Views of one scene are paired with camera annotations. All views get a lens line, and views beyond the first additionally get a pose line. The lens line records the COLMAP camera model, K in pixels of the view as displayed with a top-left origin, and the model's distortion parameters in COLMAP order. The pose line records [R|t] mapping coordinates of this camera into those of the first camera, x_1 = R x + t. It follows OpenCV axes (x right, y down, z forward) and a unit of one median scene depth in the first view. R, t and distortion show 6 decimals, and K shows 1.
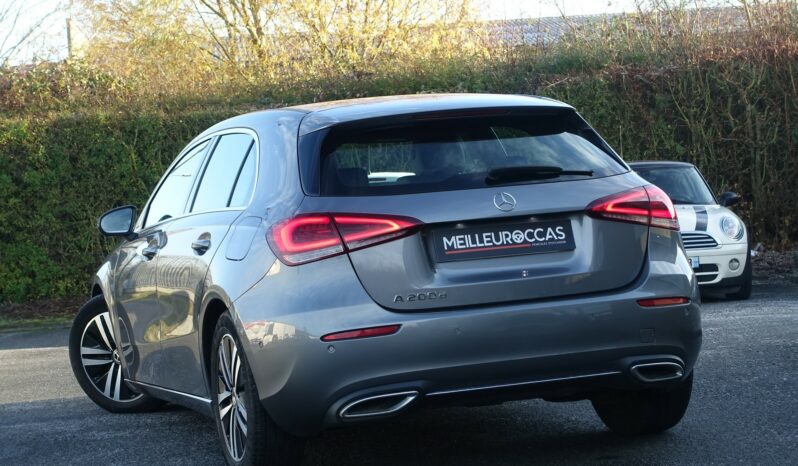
lens RADIAL K [[1653.7, 0, 399.9], [0, 1653.7, 233.4], [0, 0, 1]] dist [-0.077369, 0.000000]
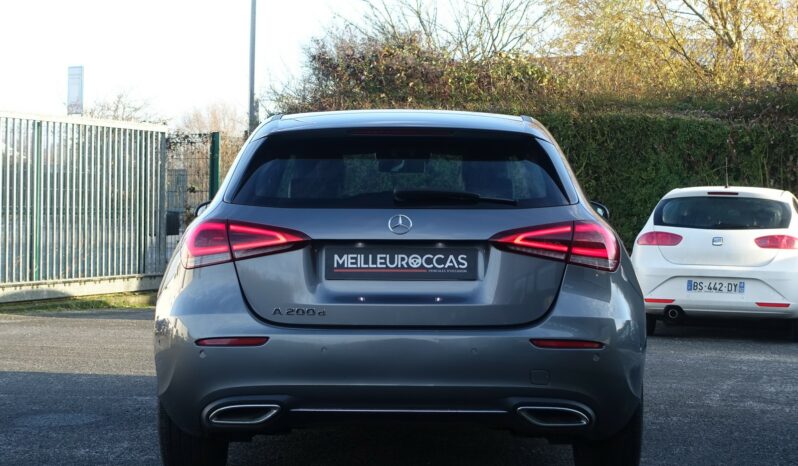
lens RADIAL K [[1653.7, 0, 399.8], [0, 1653.7, 232.6], [0, 0, 1]] dist [-0.077369, 0.000000]
pose [[0.944327, 0.087853, -0.317061, 0.372554], [-0.087276, 0.996055, 0.016051, -0.029874], [0.317221, 0.012515, 0.948269, 0.070521]]
